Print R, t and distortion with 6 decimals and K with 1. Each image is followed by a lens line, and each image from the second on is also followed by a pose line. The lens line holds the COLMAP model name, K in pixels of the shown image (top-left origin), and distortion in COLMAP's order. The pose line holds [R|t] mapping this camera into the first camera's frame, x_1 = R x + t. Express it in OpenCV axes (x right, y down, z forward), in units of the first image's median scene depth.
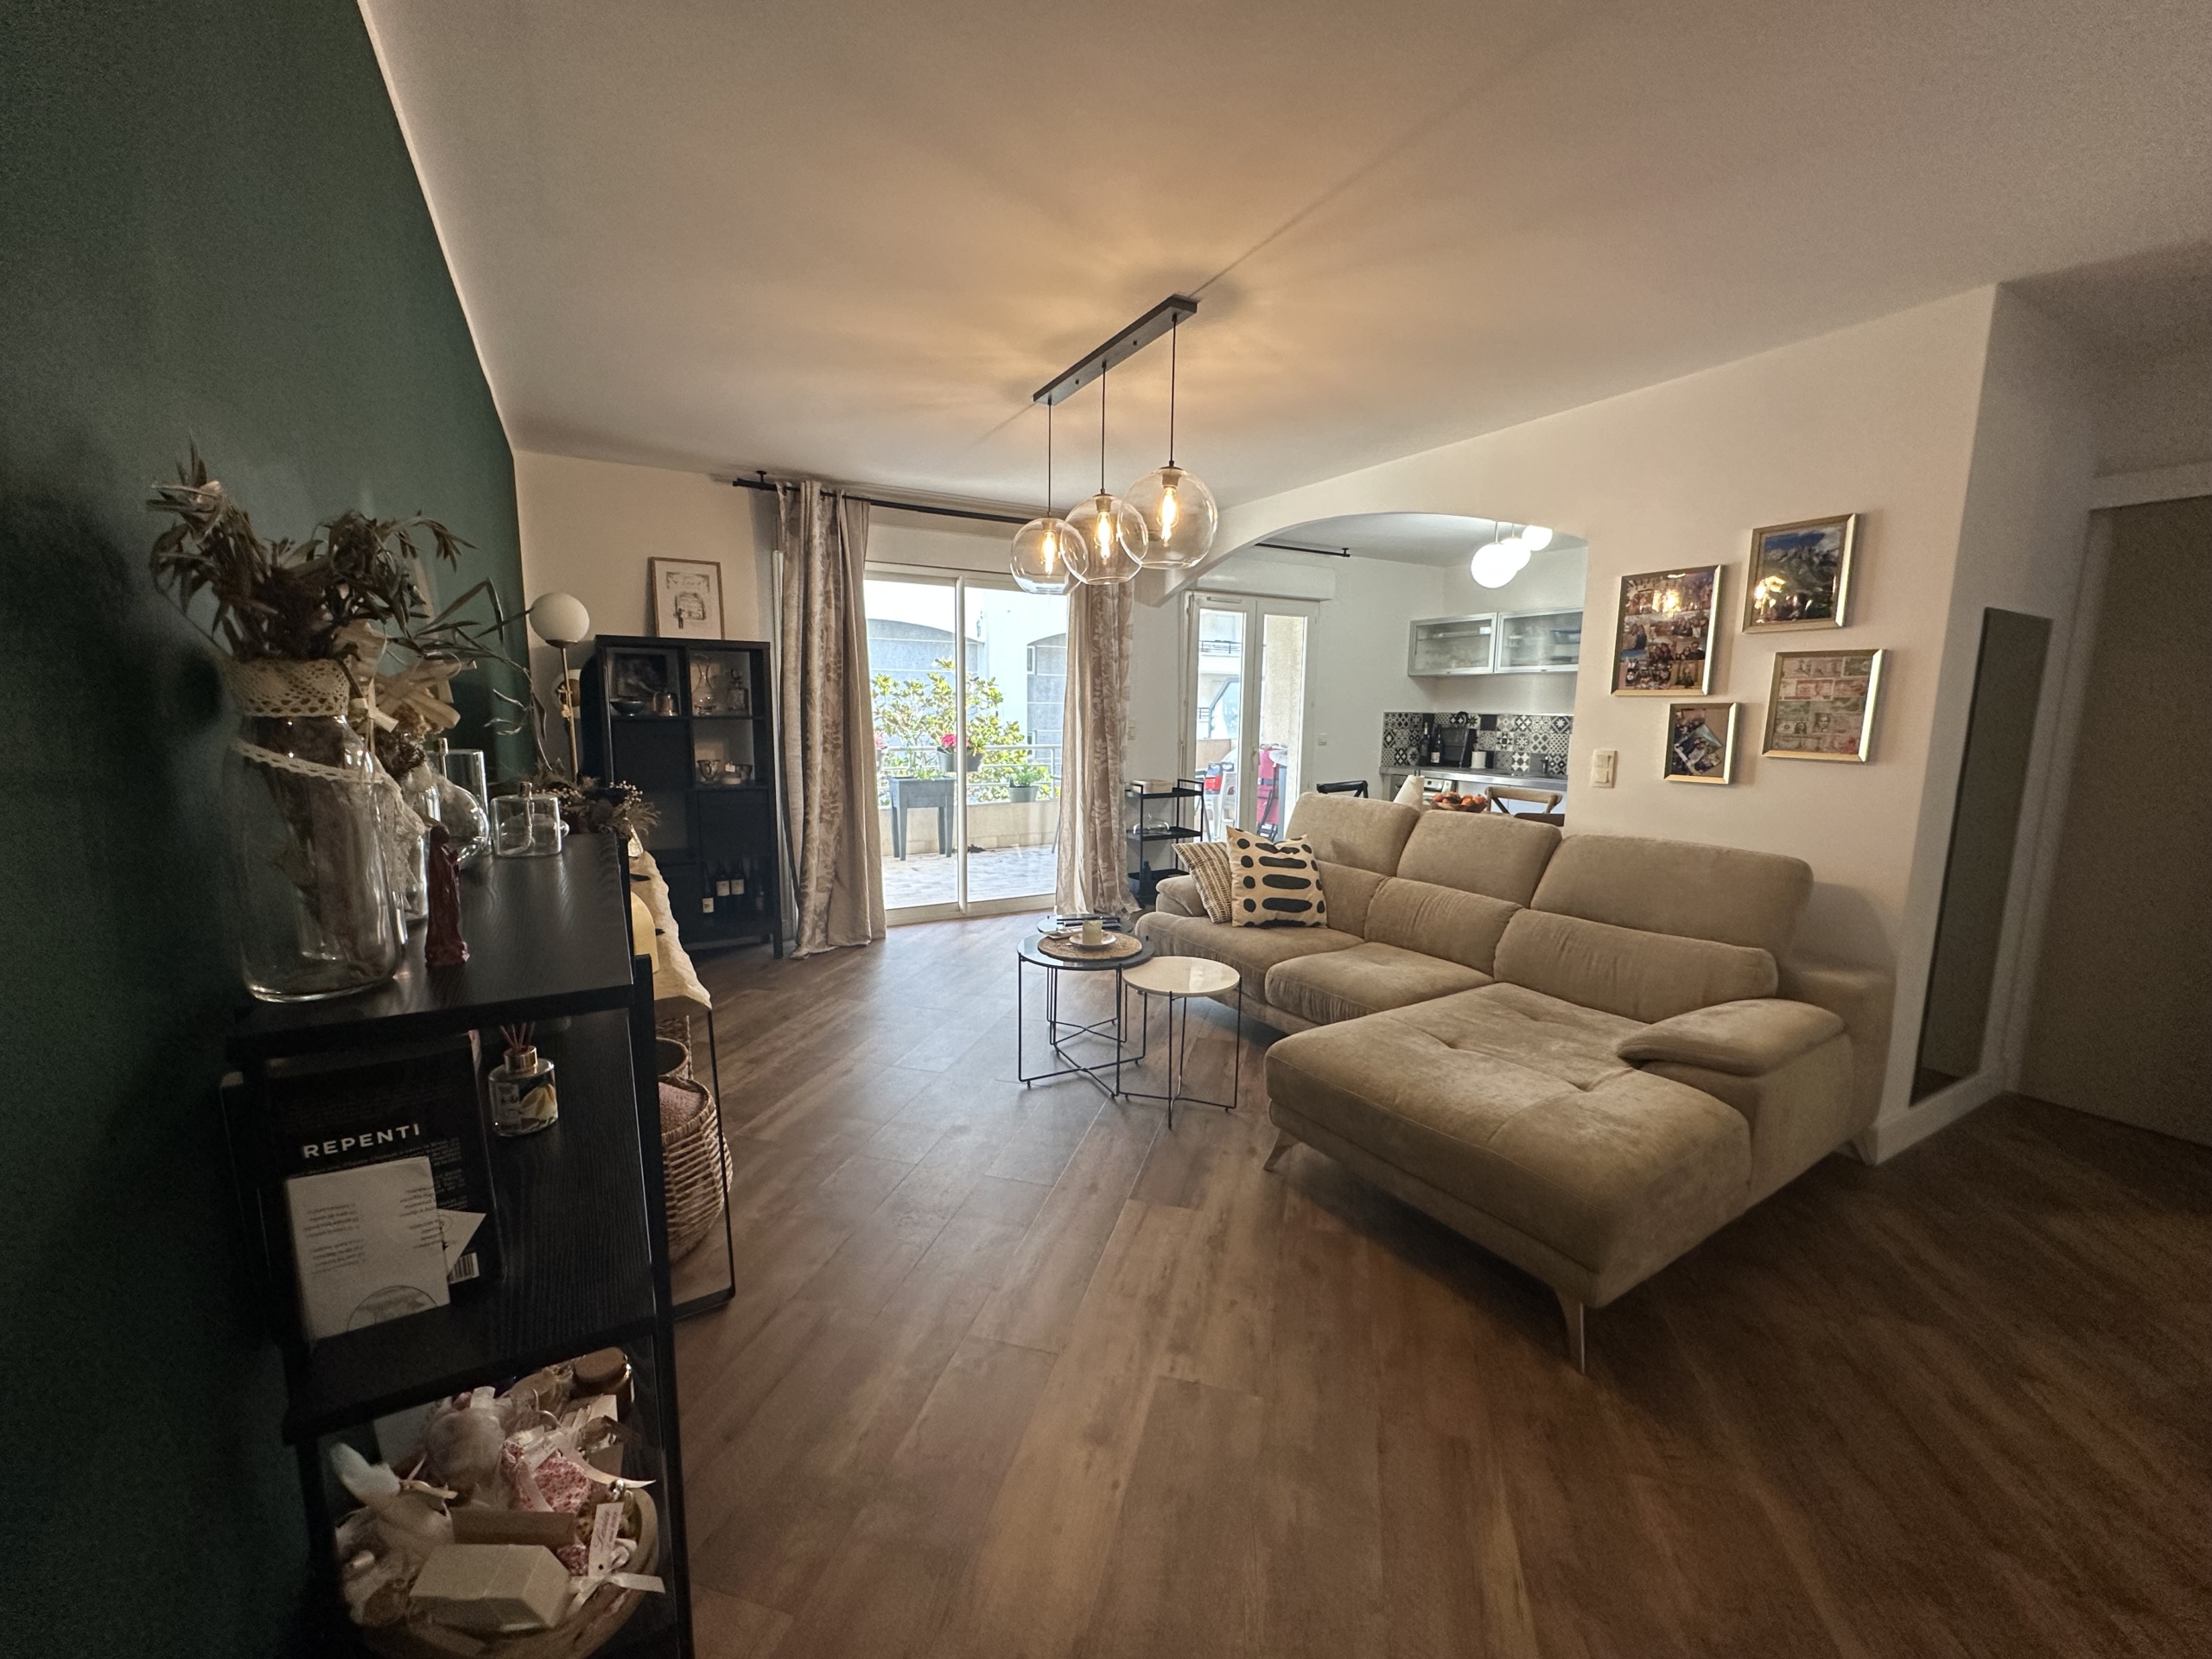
lens RADIAL K [[880.7, 0, 1110.5], [0, 880.7, 828.9], [0, 0, 1]] dist [-0.003224, 0.001078]
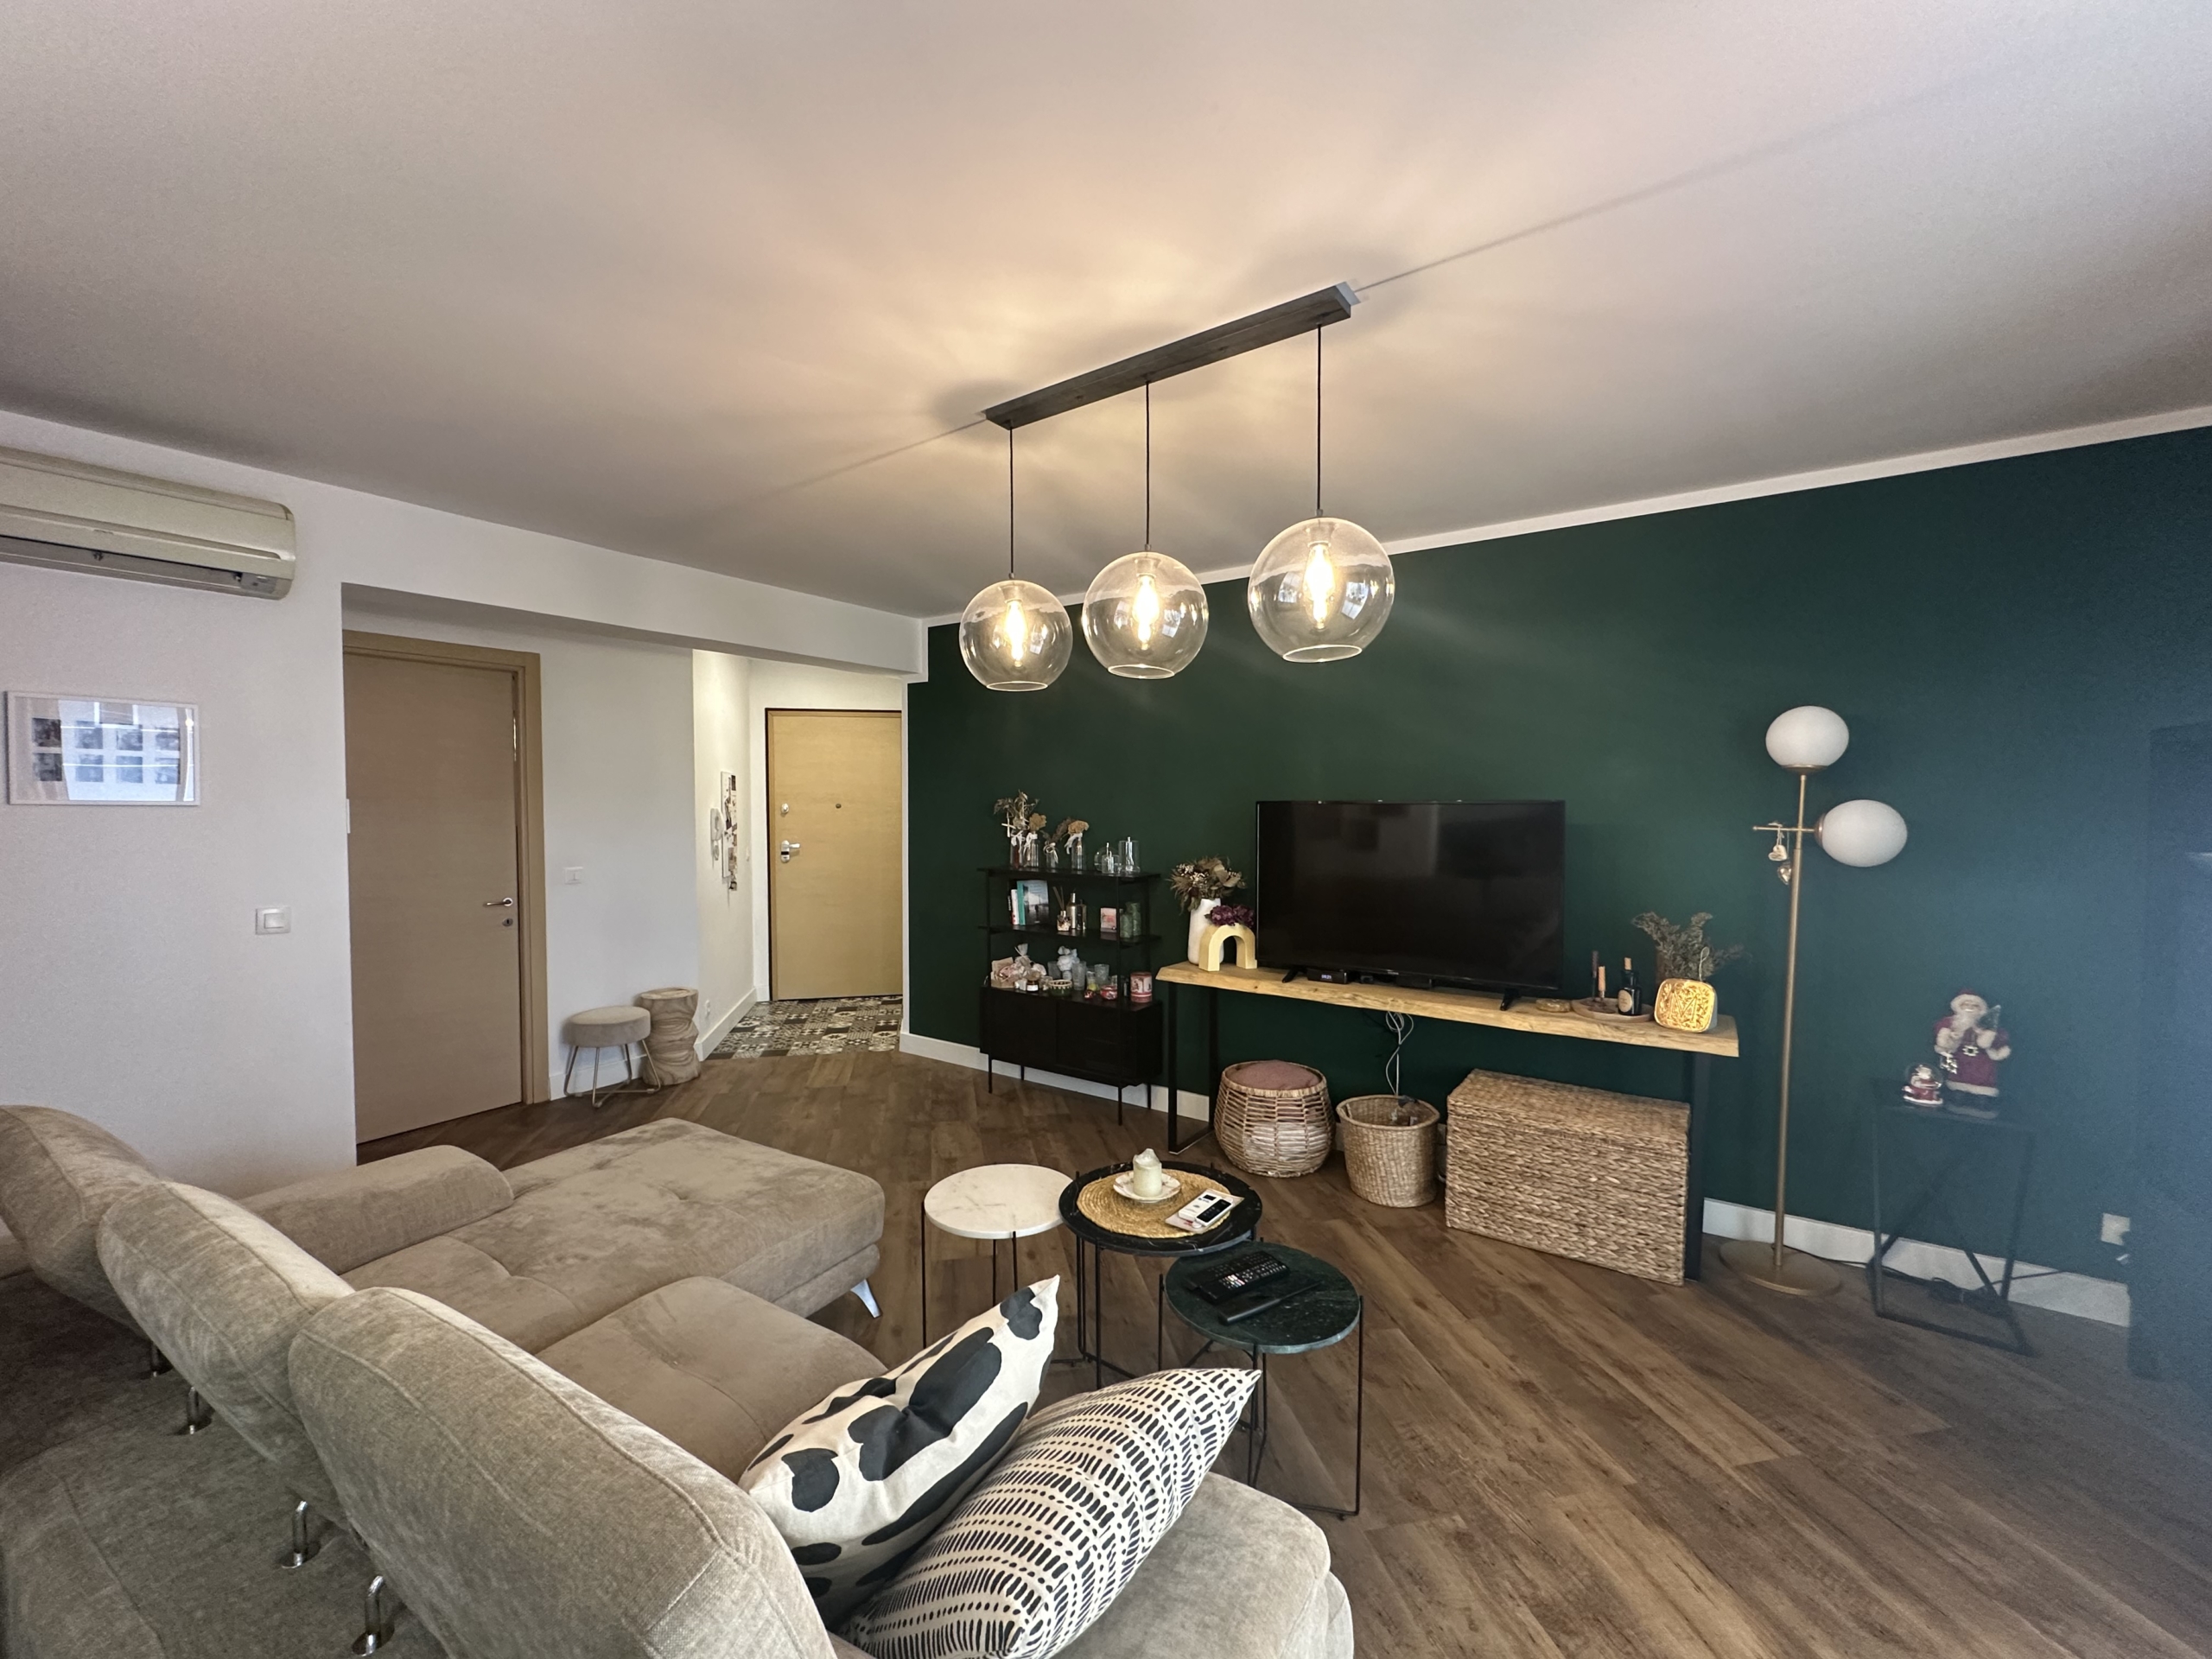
lens RADIAL K [[880.7, 0, 1104.2], [0, 880.7, 831.7], [0, 0, 1]] dist [-0.003224, 0.001078]
pose [[-0.901222, 0.004354, -0.433336, 0.215706], [-0.069147, 0.985694, 0.153709, -0.175843], [0.427806, 0.168490, -0.888028, 1.083199]]
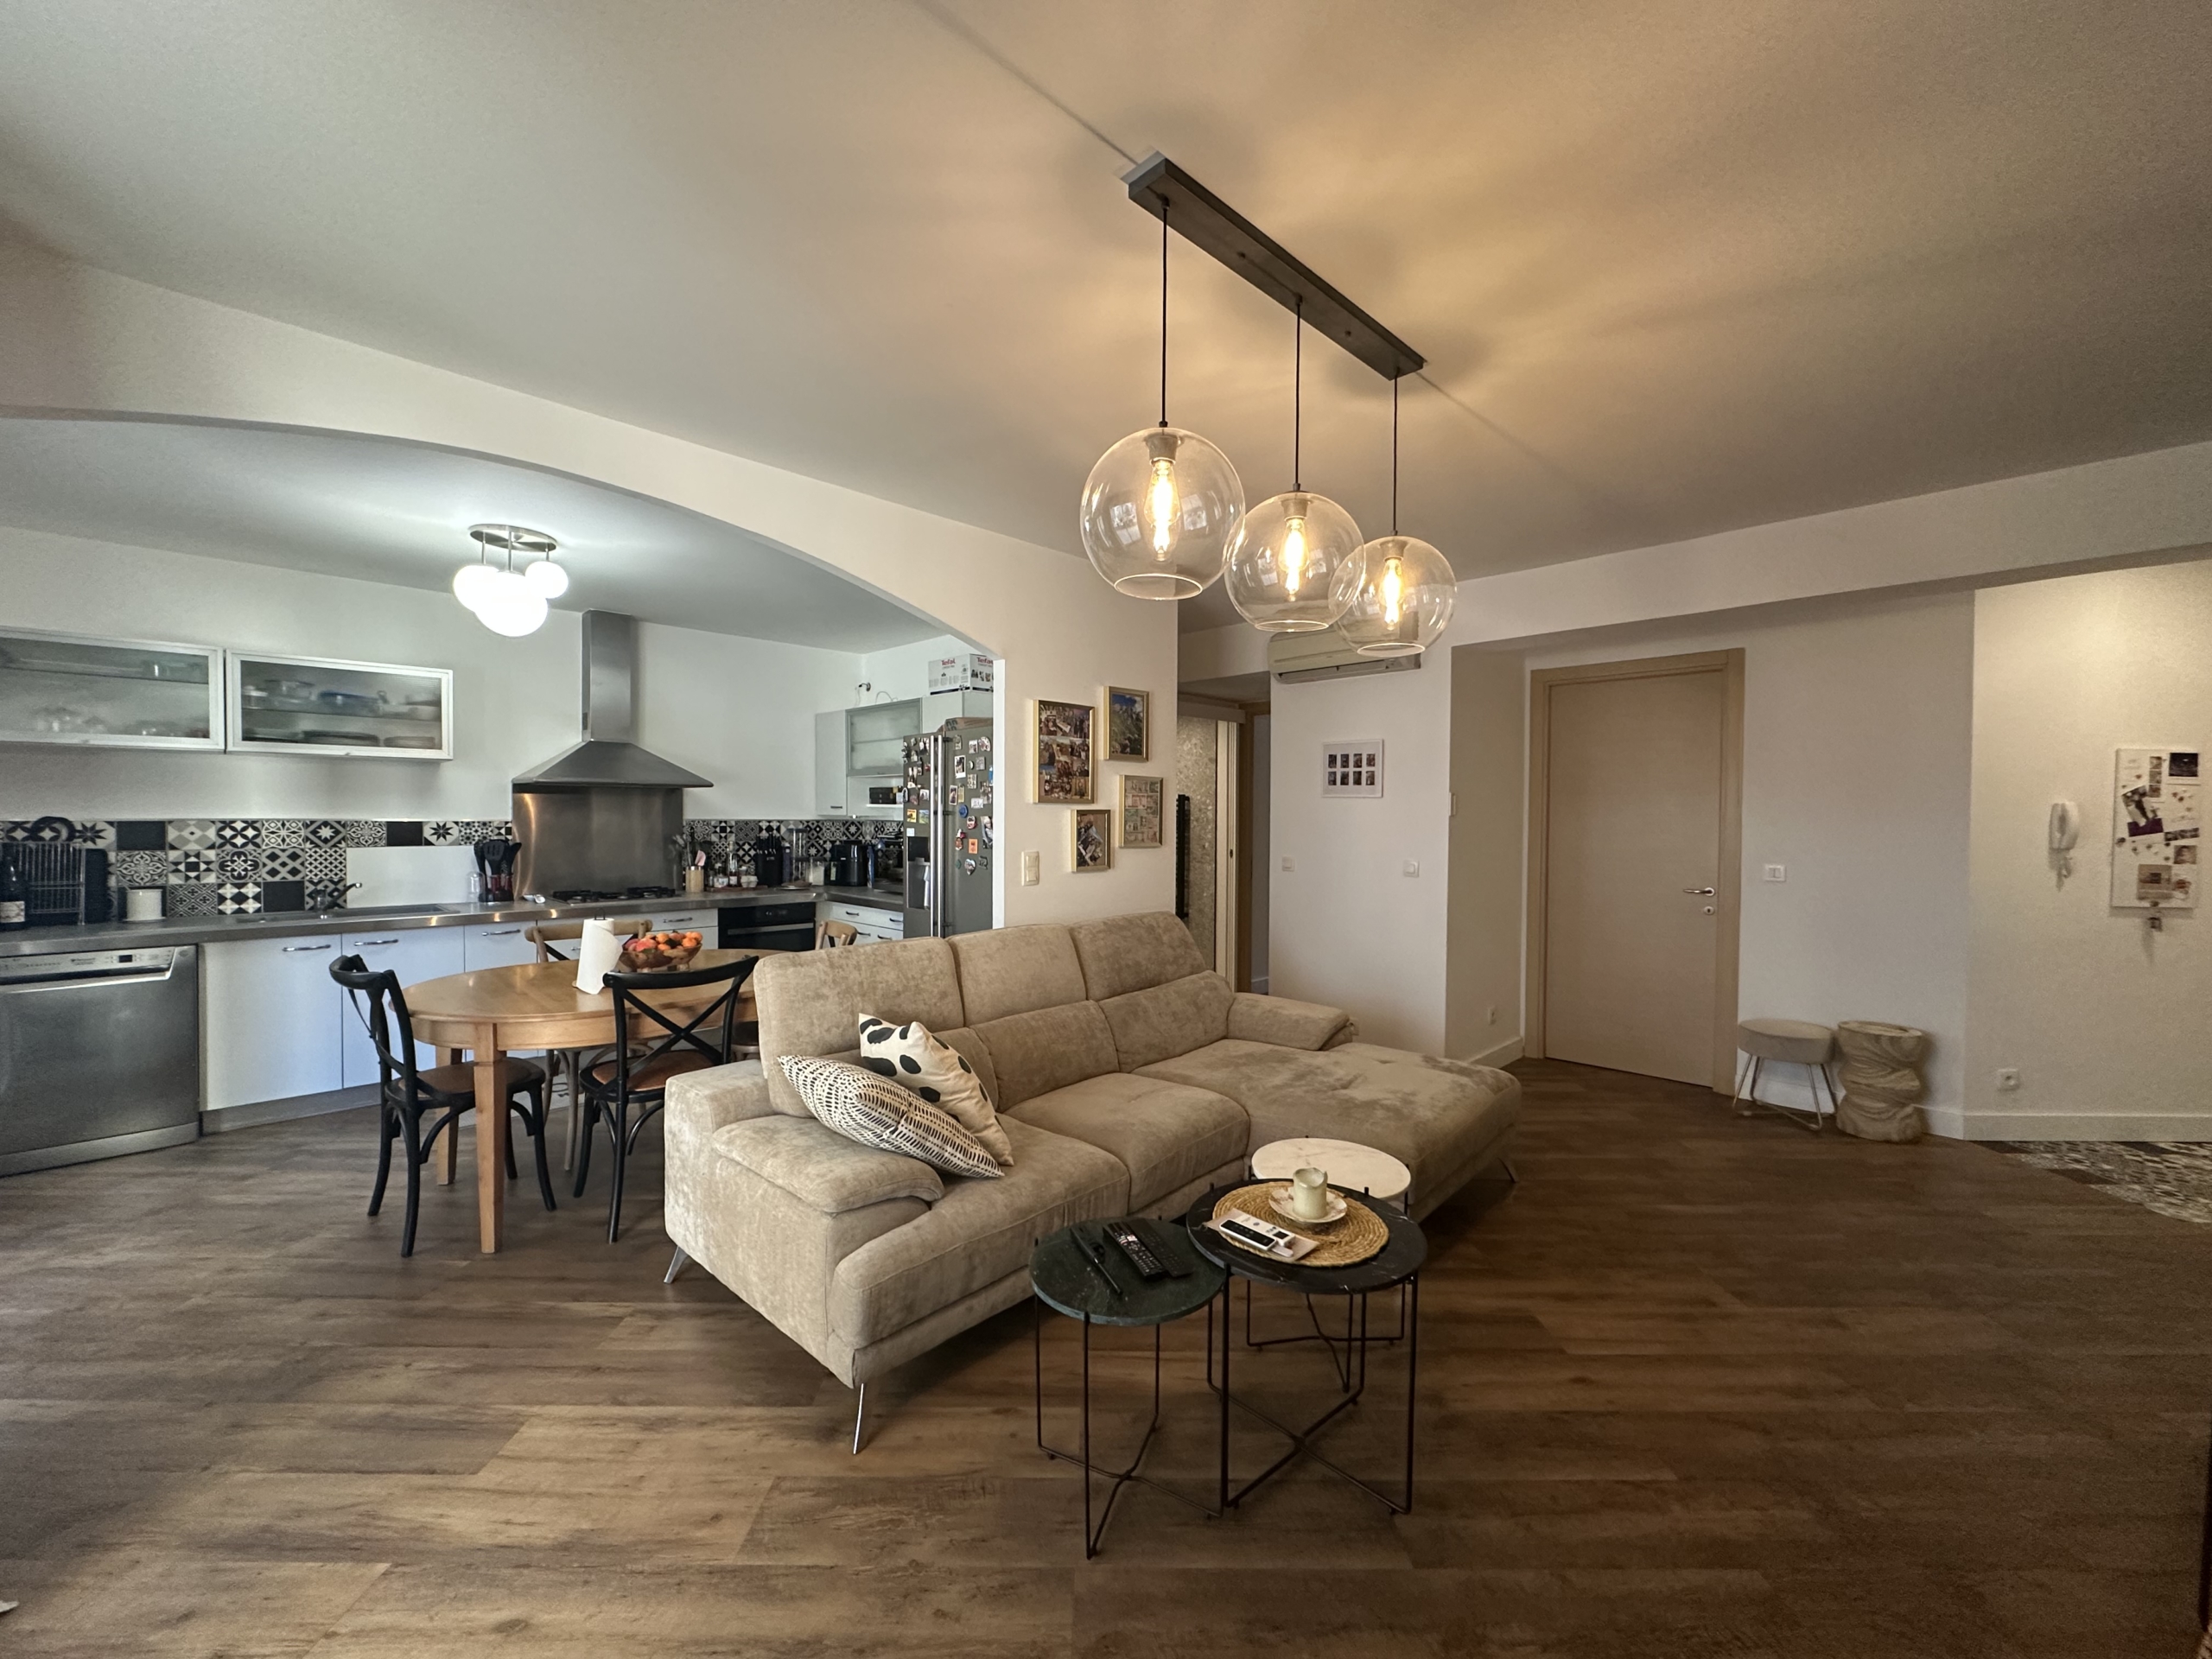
lens RADIAL K [[880.7, 0, 1103.2], [0, 880.7, 832.5], [0, 0, 1]] dist [-0.003224, 0.001078]
pose [[-0.253721, -0.032105, 0.966745, -0.391451], [0.126374, 0.989782, 0.066037, -0.129715], [-0.958987, 0.138927, -0.247071, 0.872394]]
